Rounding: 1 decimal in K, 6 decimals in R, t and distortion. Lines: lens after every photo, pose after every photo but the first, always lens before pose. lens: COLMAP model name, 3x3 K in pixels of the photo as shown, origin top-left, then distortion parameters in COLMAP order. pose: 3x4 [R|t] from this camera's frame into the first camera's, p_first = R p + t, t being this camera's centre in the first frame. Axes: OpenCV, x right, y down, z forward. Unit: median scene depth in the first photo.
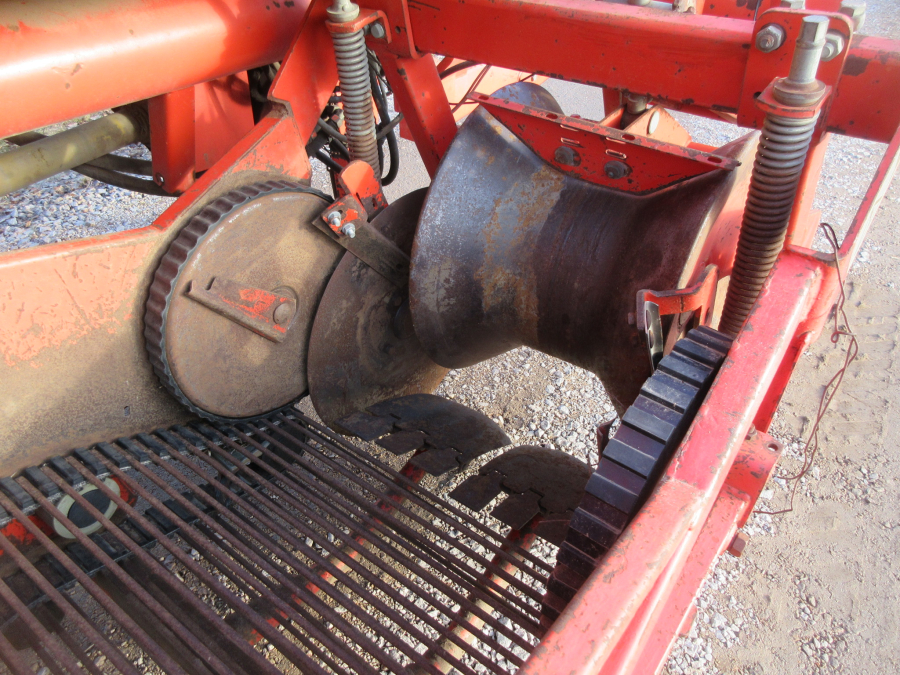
lens RADIAL K [[673.6, 0, 449.7], [0, 673.6, 332.5], [0, 0, 1]] dist [-0.000915, 0.009601]
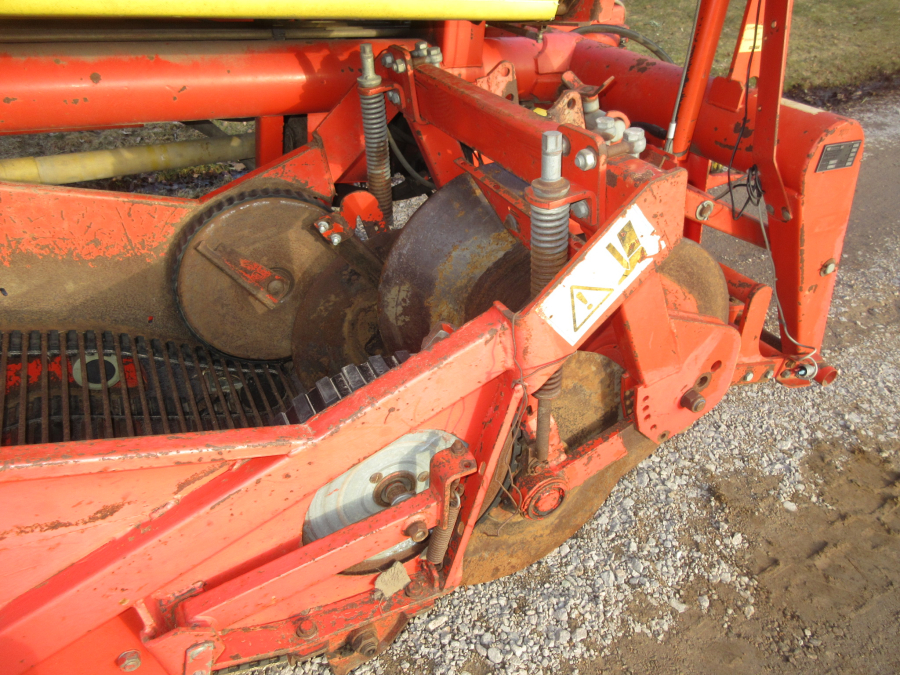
lens RADIAL K [[673.6, 0, 444.2], [0, 673.6, 335.2], [0, 0, 1]] dist [-0.000915, 0.009601]
pose [[0.894350, 0.279160, -0.349584, 0.521126], [-0.309050, 0.950520, -0.031615, 0.000077], [0.323461, 0.136314, 0.936372, -0.117214]]
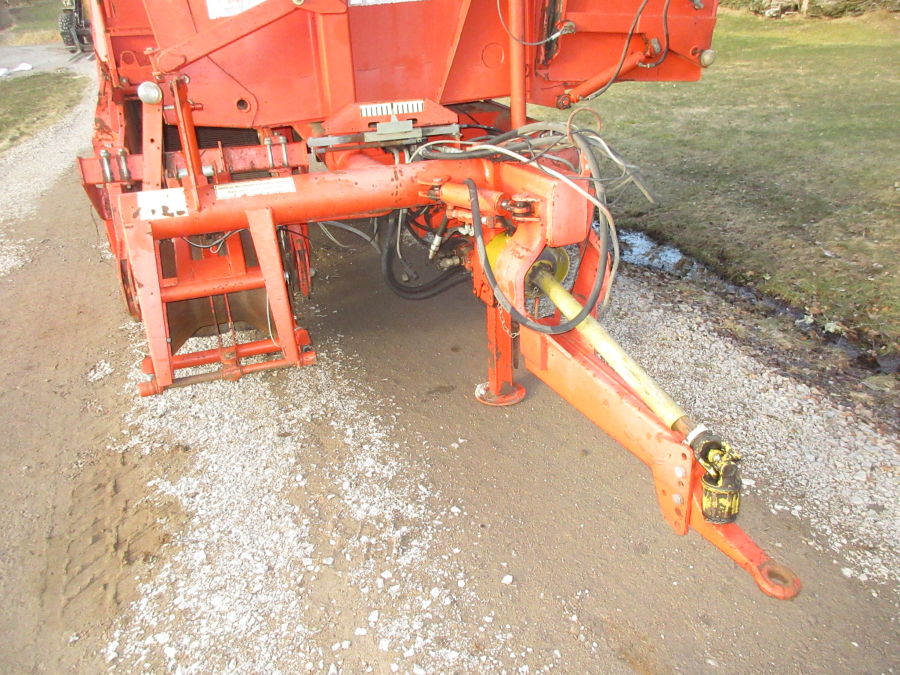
lens RADIAL K [[673.6, 0, 453.0], [0, 673.6, 337.4], [0, 0, 1]] dist [-0.000915, 0.009601]
pose [[-0.552732, 0.381572, -0.740871, 1.650292], [-0.480976, 0.579937, 0.657522, -1.998672], [0.680551, 0.719774, -0.137023, 2.207032]]
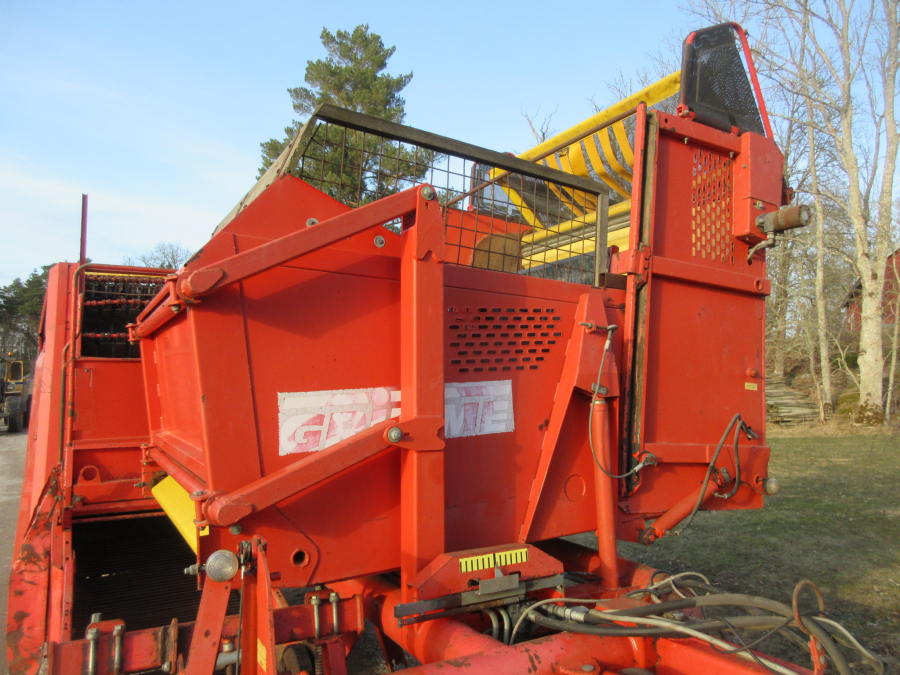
lens RADIAL K [[673.6, 0, 451.8], [0, 673.6, 334.0], [0, 0, 1]] dist [-0.000915, 0.009601]
pose [[-0.407009, -0.078774, -0.910021, 1.538571], [-0.545943, 0.819721, 0.173217, -1.615326], [0.732318, 0.567321, -0.376640, 1.470664]]
